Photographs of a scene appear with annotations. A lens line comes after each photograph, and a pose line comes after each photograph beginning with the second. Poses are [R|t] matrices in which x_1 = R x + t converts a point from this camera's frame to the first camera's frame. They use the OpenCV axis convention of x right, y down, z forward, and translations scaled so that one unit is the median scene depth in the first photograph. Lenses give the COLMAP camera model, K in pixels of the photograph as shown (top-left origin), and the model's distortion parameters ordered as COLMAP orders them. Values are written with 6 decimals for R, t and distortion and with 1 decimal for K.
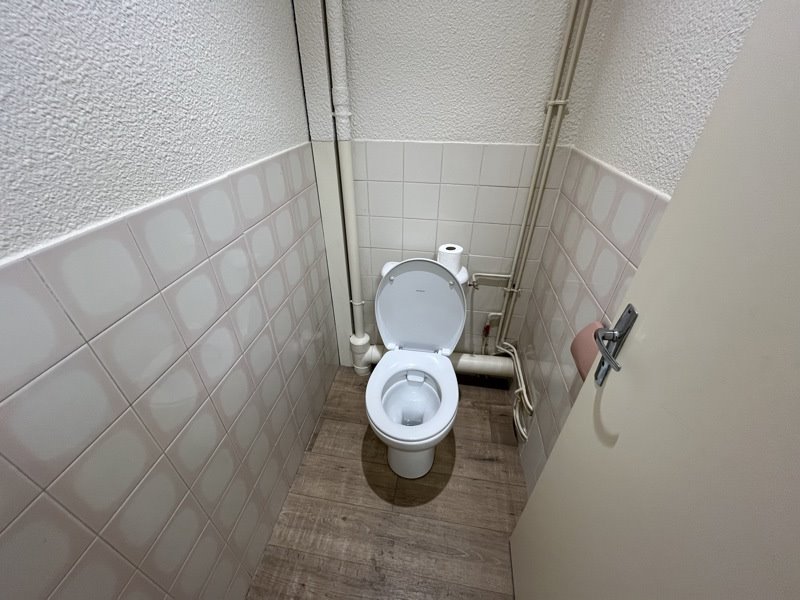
lens RADIAL K [[323.0, 0, 397.9], [0, 323.0, 303.2], [0, 0, 1]] dist [-0.007884, -0.000202]
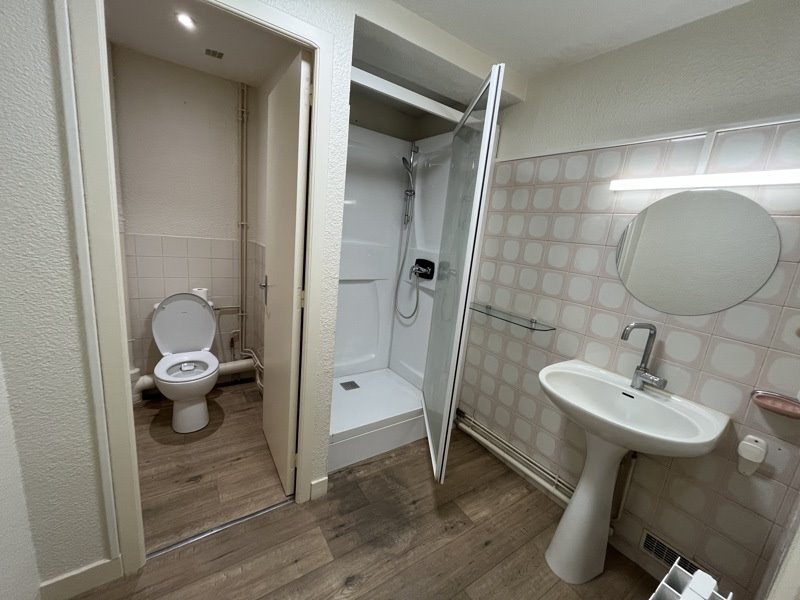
lens RADIAL K [[323.0, 0, 399.7], [0, 323.0, 300.6], [0, 0, 1]] dist [-0.007884, -0.000202]
pose [[0.726985, -0.072304, 0.682836, -0.253021], [0.295876, 0.930371, -0.216491, 0.589561], [-0.619637, 0.359420, 0.697758, -0.908439]]
